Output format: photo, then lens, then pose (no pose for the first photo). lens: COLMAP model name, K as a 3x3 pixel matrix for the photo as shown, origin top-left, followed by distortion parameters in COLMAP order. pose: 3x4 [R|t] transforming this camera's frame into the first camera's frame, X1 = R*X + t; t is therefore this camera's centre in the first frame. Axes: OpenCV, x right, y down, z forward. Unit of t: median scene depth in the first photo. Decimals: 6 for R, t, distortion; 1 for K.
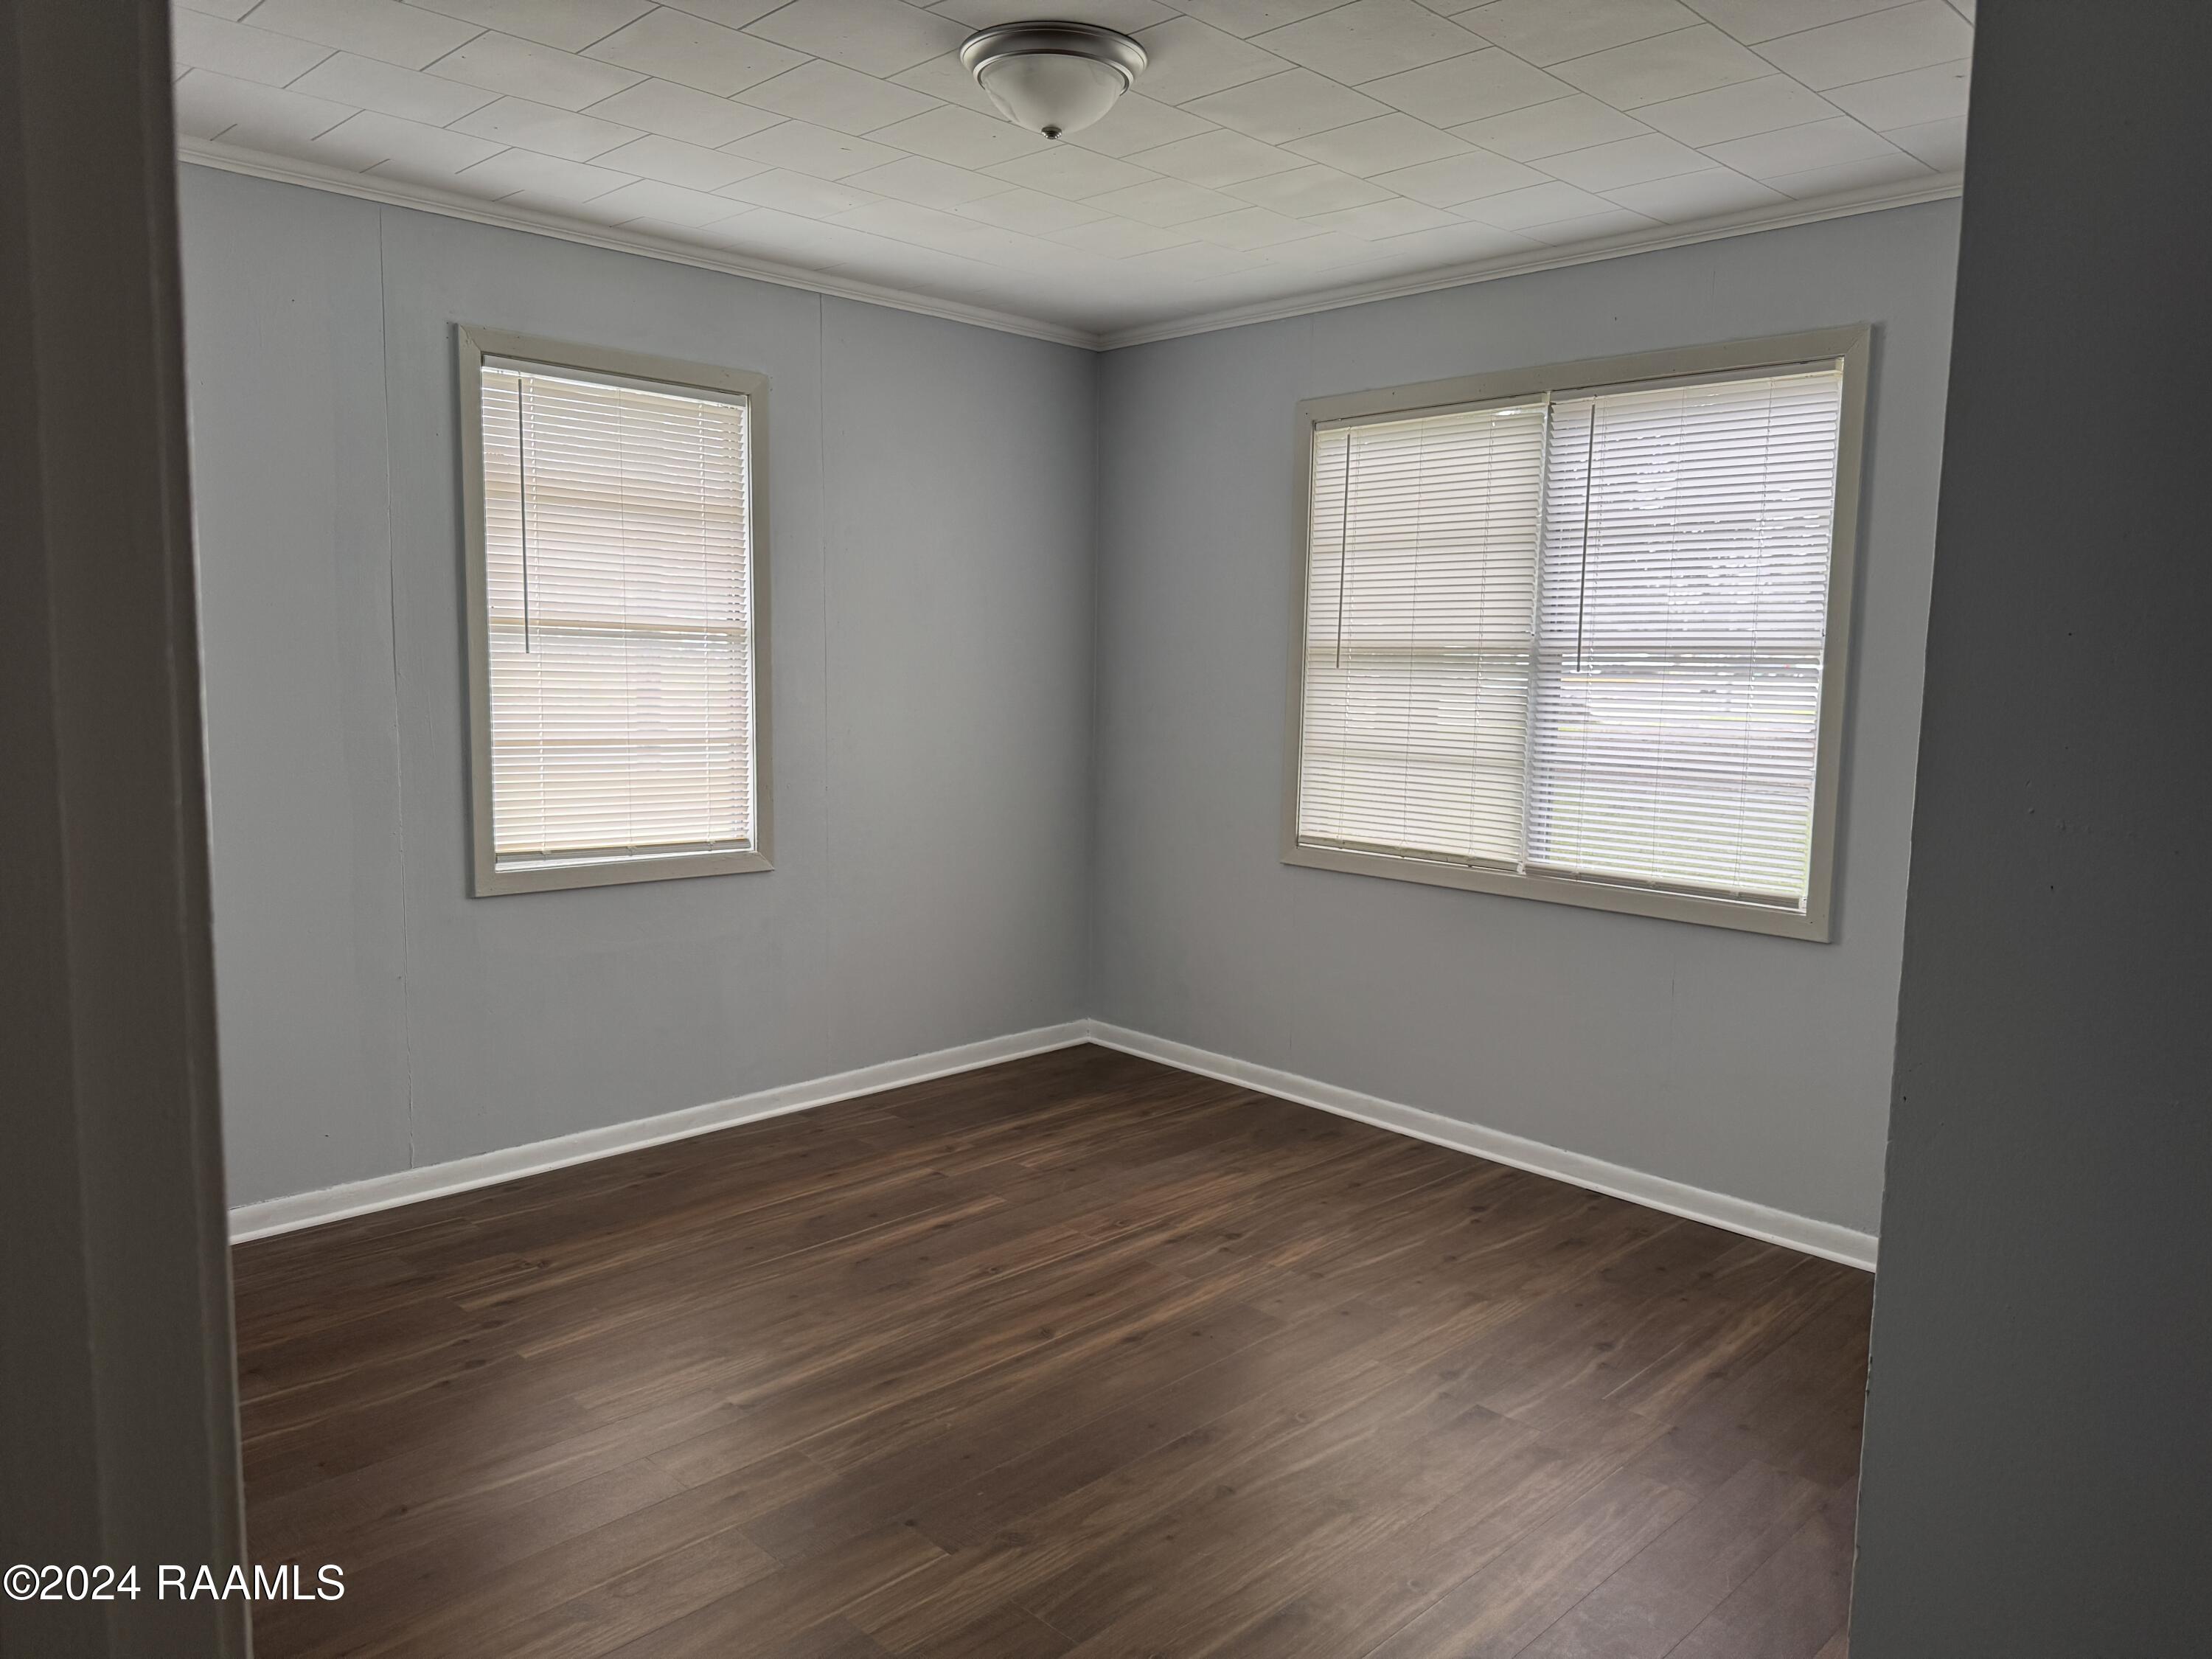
lens RADIAL K [[1539.5, 0, 1102.5], [0, 1539.5, 823.2], [0, 0, 1]] dist [0.115380, -0.183380]
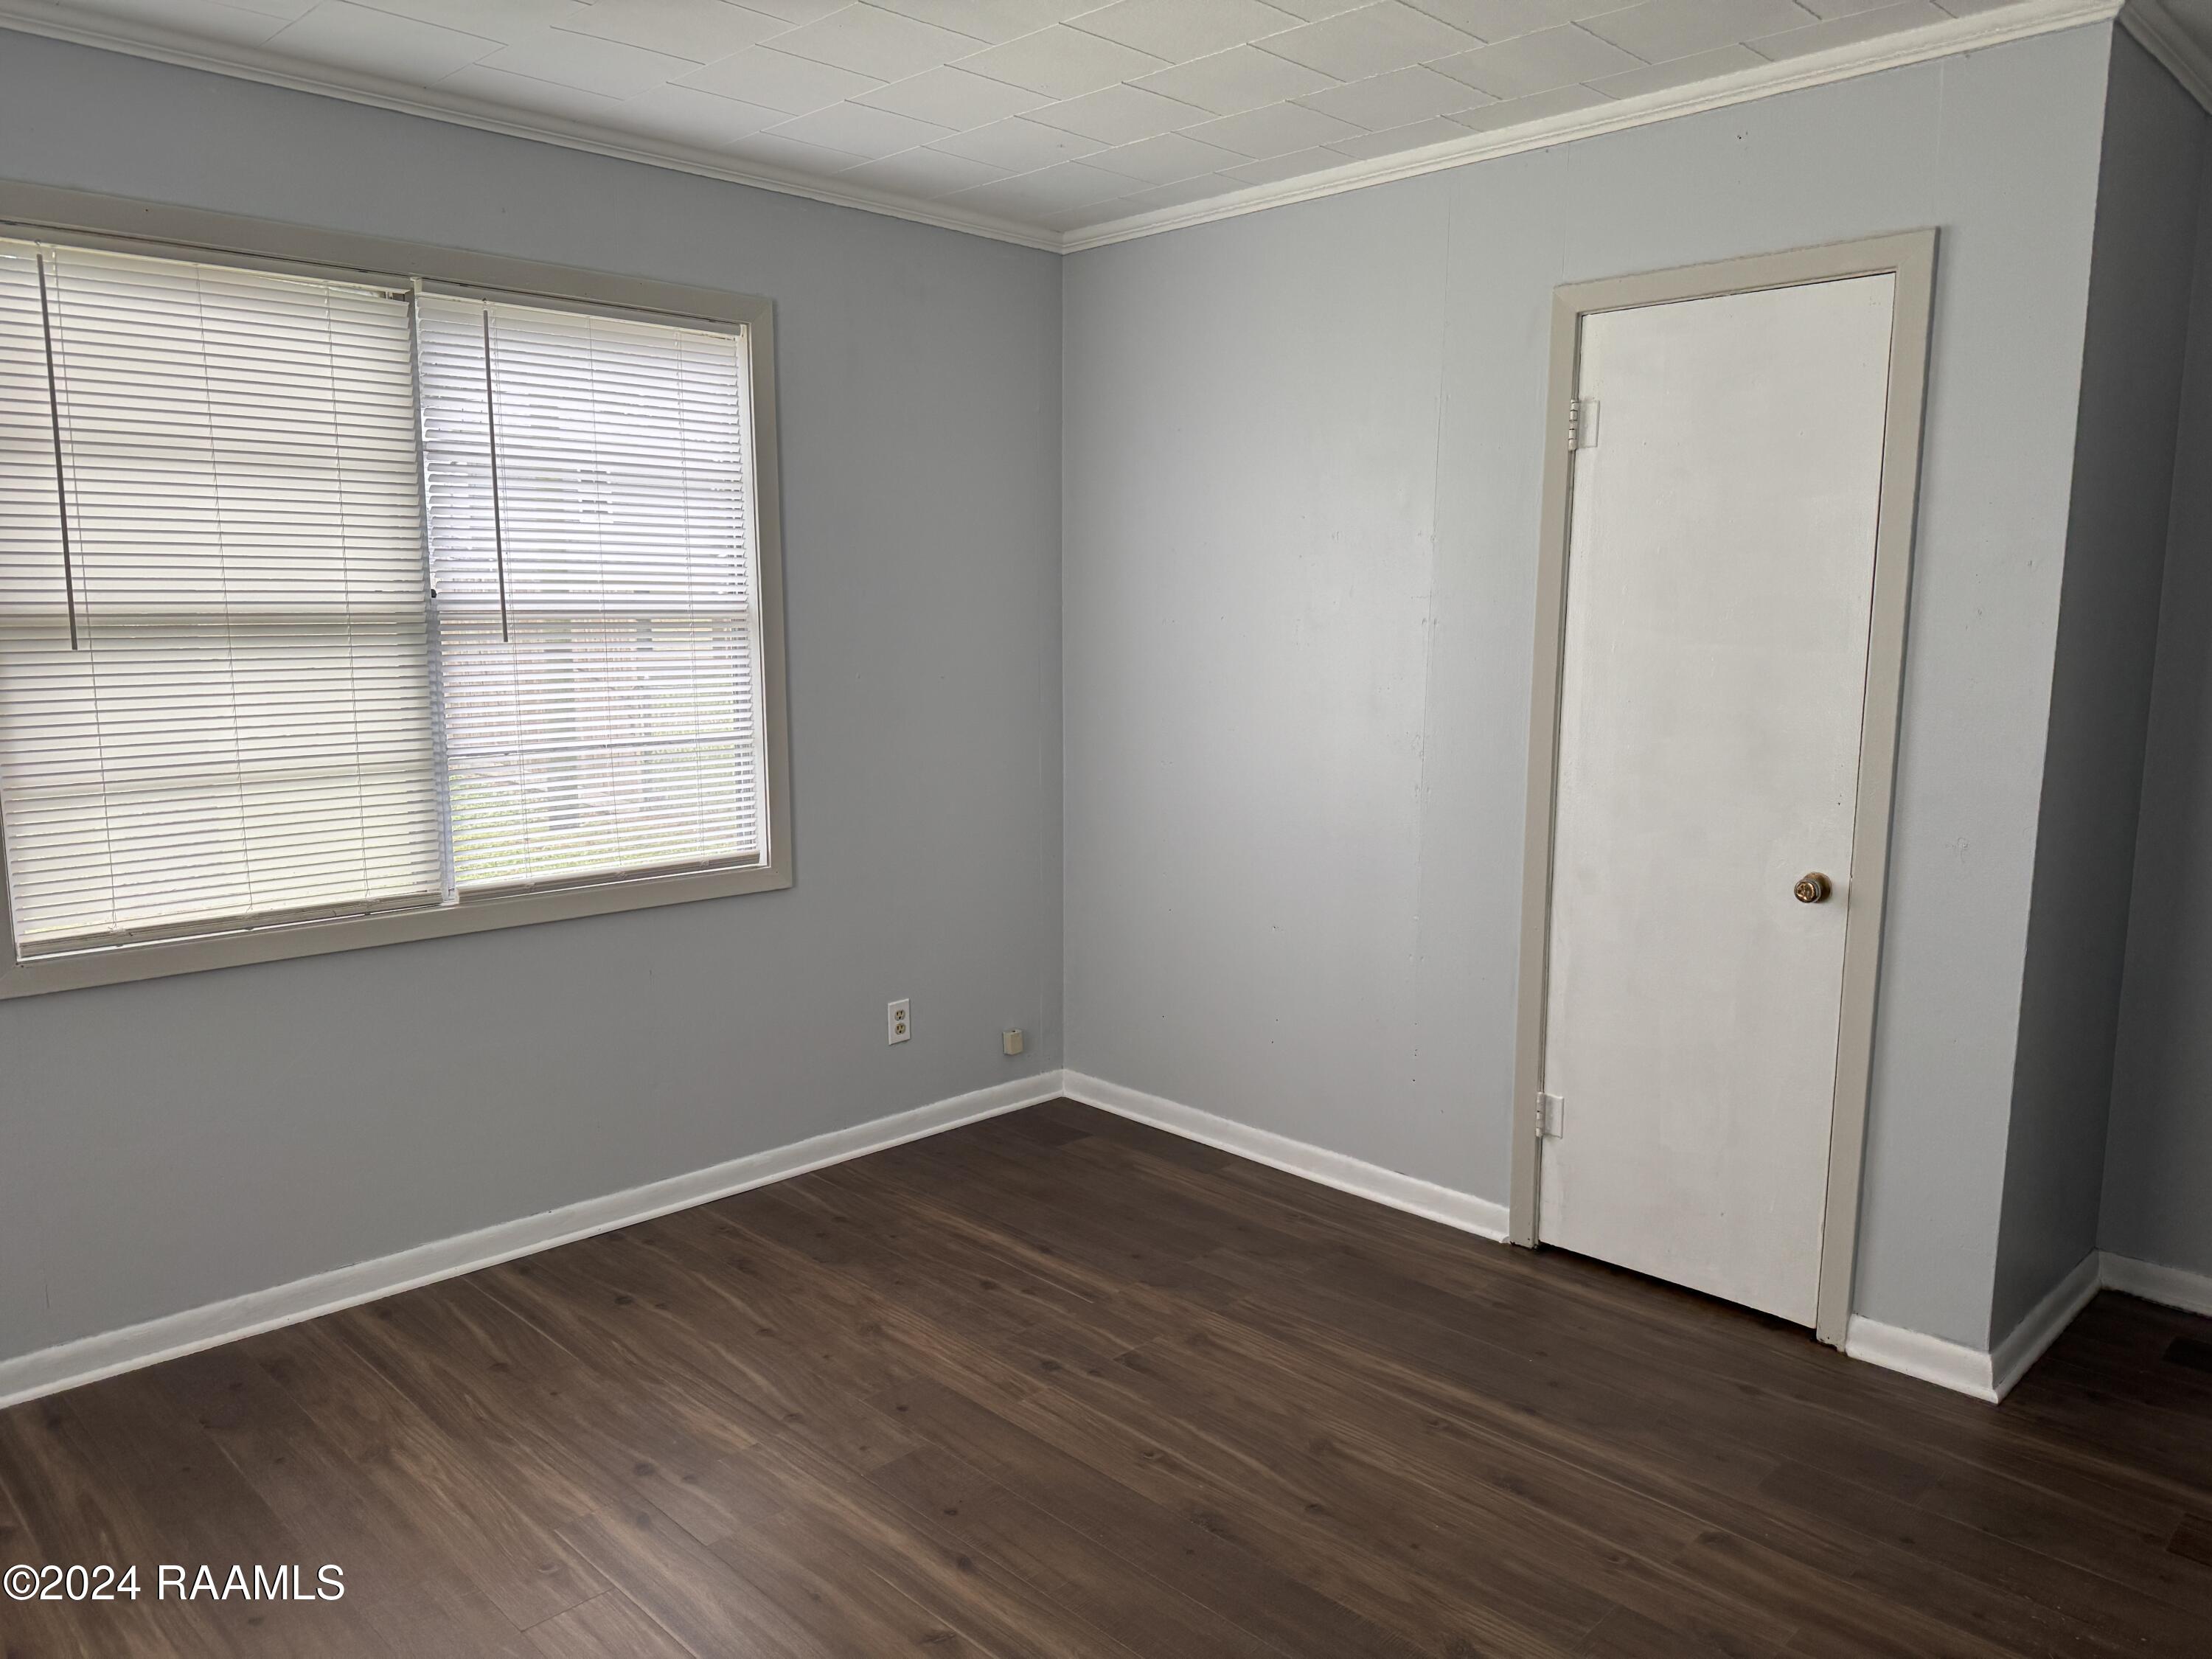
lens RADIAL K [[1539.5, 0, 1102.5], [0, 1539.5, 823.2], [0, 0, 1]] dist [0.115380, -0.183380]
pose [[-0.004366, -0.156399, 0.987684, -0.512208], [0.110039, 0.981620, 0.155925, -0.095874], [-0.993918, 0.109364, 0.012924, 0.681898]]
